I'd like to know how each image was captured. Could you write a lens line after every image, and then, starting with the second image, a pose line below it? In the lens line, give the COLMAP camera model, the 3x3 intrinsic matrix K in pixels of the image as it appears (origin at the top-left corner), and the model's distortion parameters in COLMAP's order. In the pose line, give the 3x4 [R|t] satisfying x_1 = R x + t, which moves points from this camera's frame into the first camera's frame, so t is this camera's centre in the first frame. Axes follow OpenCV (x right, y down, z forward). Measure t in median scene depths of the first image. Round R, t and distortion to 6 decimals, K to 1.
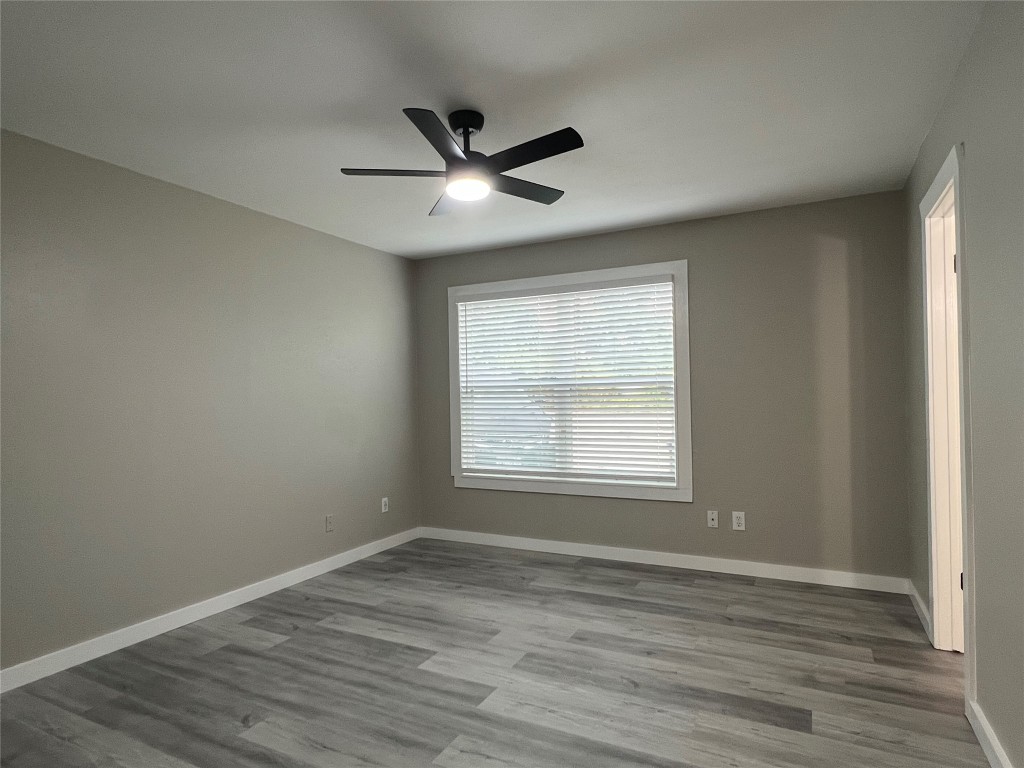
lens RADIAL K [[582.6, 0, 512.7], [0, 582.6, 388.1], [0, 0, 1]] dist [-0.006432, -0.000547]
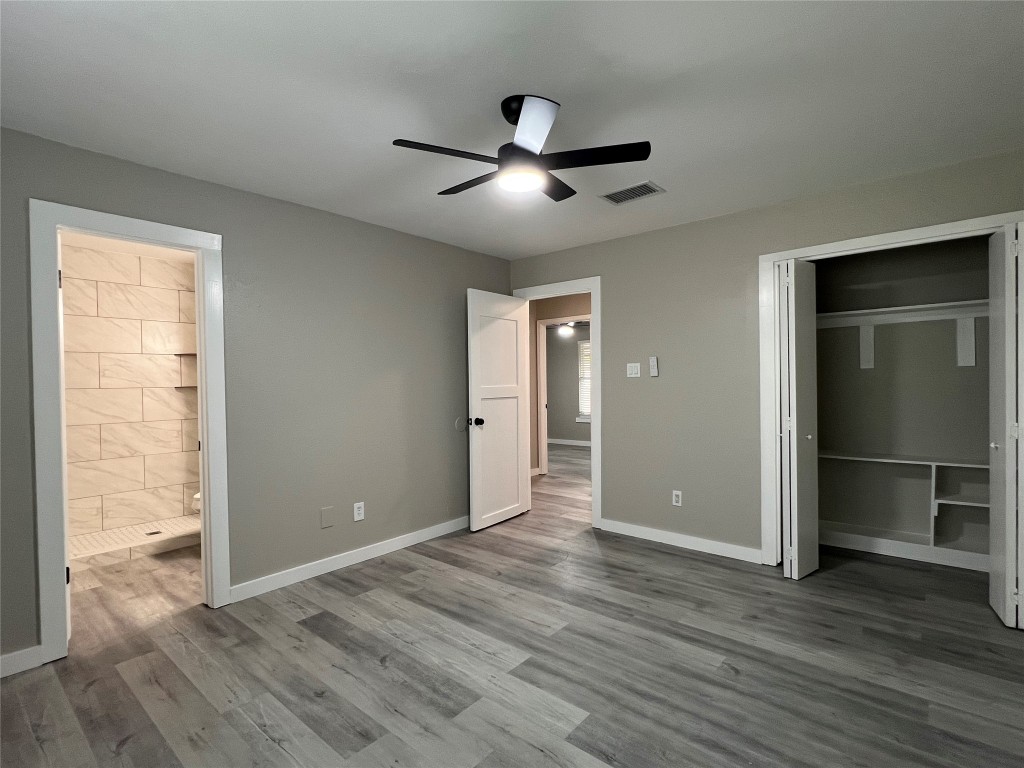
lens RADIAL K [[498.0, 0, 512.5], [0, 498.0, 385.7], [0, 0, 1]] dist [0.000172, -0.000034]
pose [[-0.971759, 0.029136, 0.234172, -0.252200], [0.027759, 0.999573, -0.009174, 0.014421], [-0.234339, -0.002414, -0.972152, 1.827232]]
